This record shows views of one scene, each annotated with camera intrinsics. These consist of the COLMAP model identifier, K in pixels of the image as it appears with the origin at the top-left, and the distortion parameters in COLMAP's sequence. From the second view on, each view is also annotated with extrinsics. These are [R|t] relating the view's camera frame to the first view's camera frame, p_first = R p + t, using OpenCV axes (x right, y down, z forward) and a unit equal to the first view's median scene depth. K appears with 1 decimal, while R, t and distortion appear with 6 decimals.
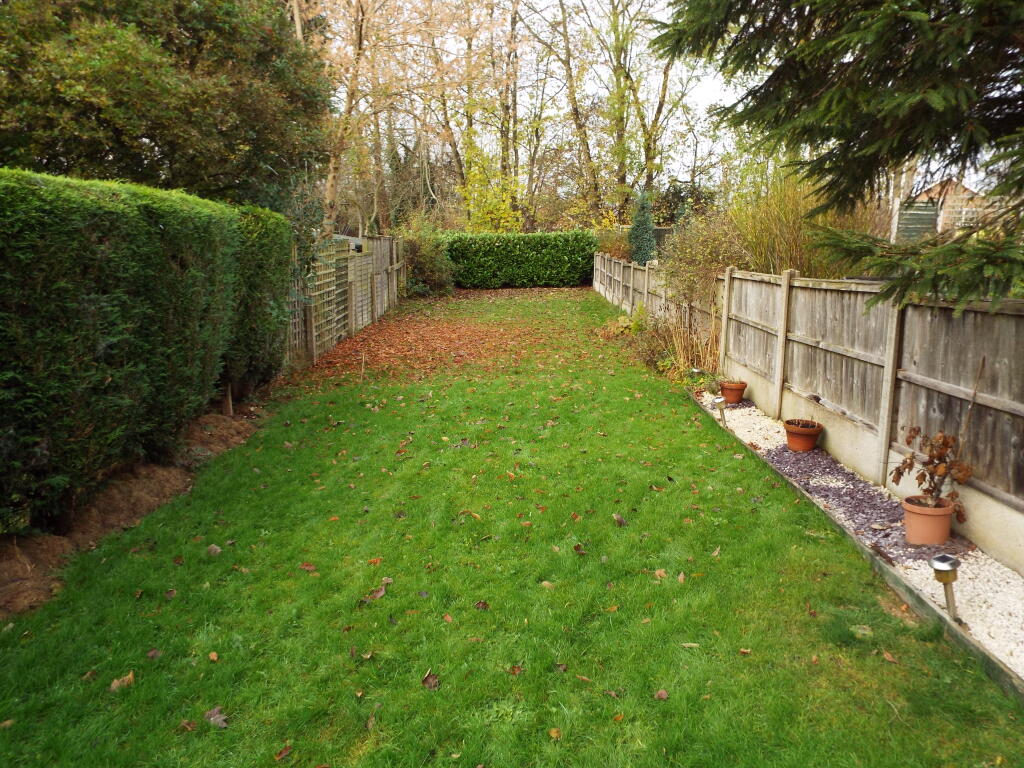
lens RADIAL K [[746.2, 0, 512.2], [0, 746.2, 379.6], [0, 0, 1]] dist [-0.006739, -0.000851]
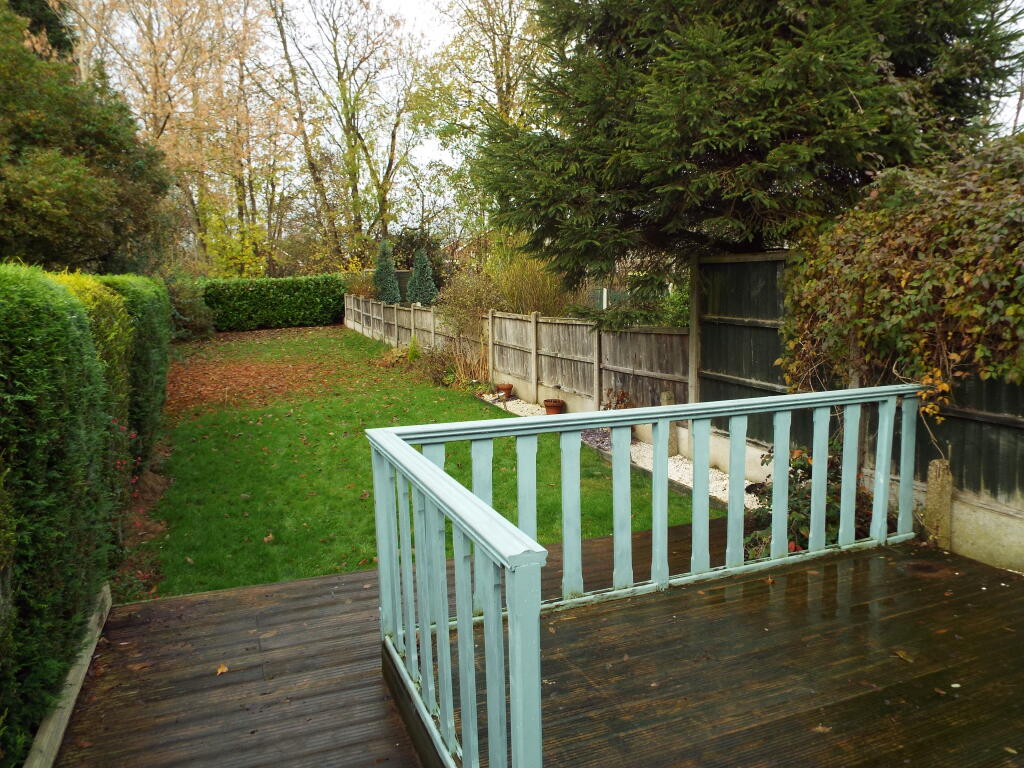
lens RADIAL K [[746.2, 0, 512.2], [0, 746.2, 379.6], [0, 0, 1]] dist [-0.006739, -0.000851]
pose [[0.930756, -0.069494, 0.358977, -0.097059], [0.085599, 0.995903, -0.029145, 0.015772], [-0.355481, 0.057855, 0.932891, -0.178838]]
